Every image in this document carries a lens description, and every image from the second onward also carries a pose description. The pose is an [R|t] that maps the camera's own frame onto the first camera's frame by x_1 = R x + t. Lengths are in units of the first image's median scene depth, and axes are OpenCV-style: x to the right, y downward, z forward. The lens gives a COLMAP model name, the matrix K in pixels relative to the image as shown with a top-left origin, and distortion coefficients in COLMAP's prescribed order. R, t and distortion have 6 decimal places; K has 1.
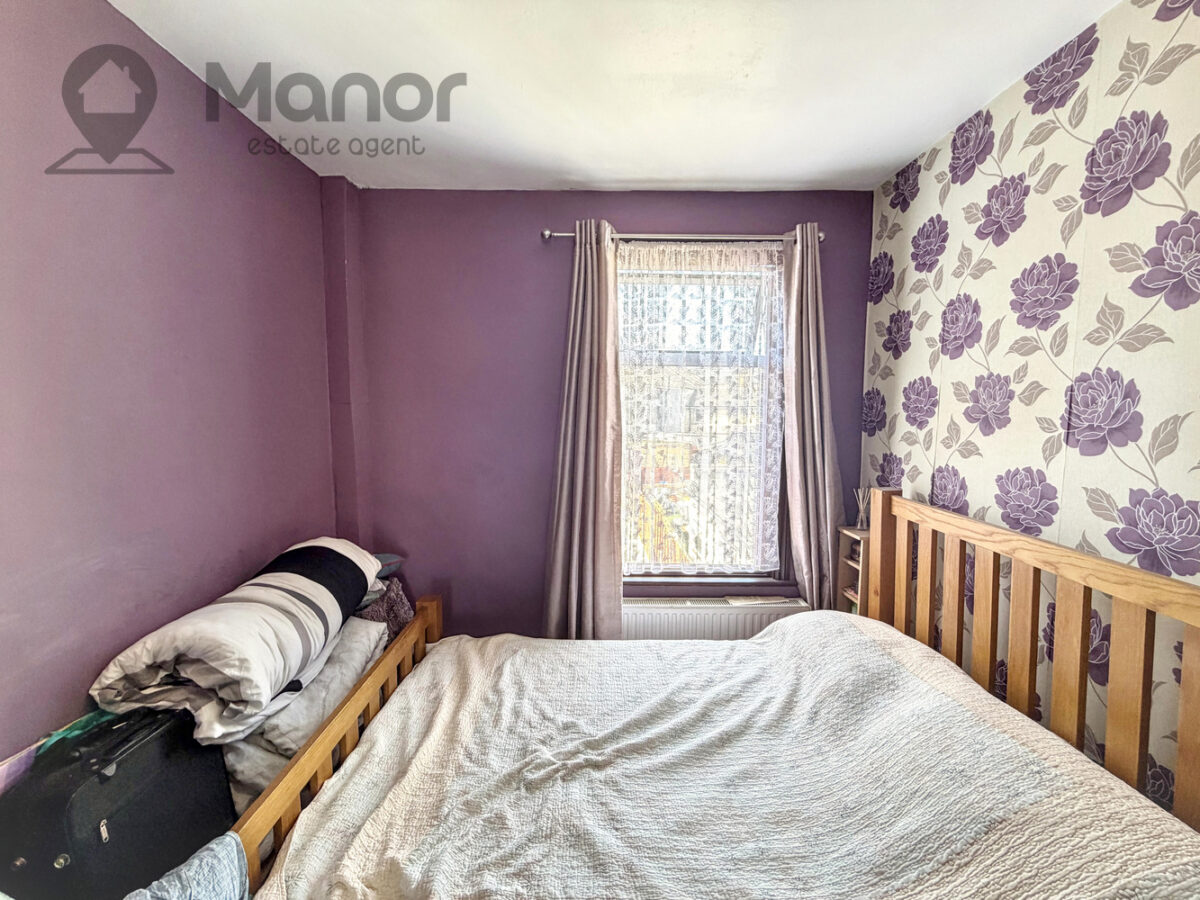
lens RADIAL K [[483.0, 0, 602.8], [0, 483.0, 450.5], [0, 0, 1]] dist [0.006513, -0.000961]
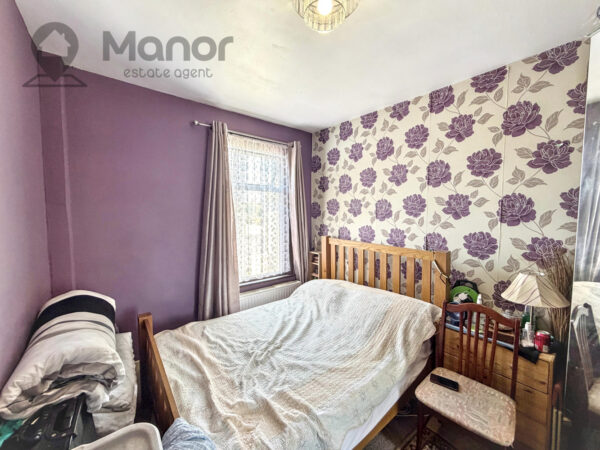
lens RADIAL K [[241.5, 0, 301.2], [0, 241.5, 225.9], [0, 0, 1]] dist [0.006513, -0.000961]
pose [[0.772931, -0.041252, 0.633147, -0.500495], [0.051536, 0.998669, 0.002152, 0.007802], [-0.632393, 0.030967, 0.774028, -0.062791]]
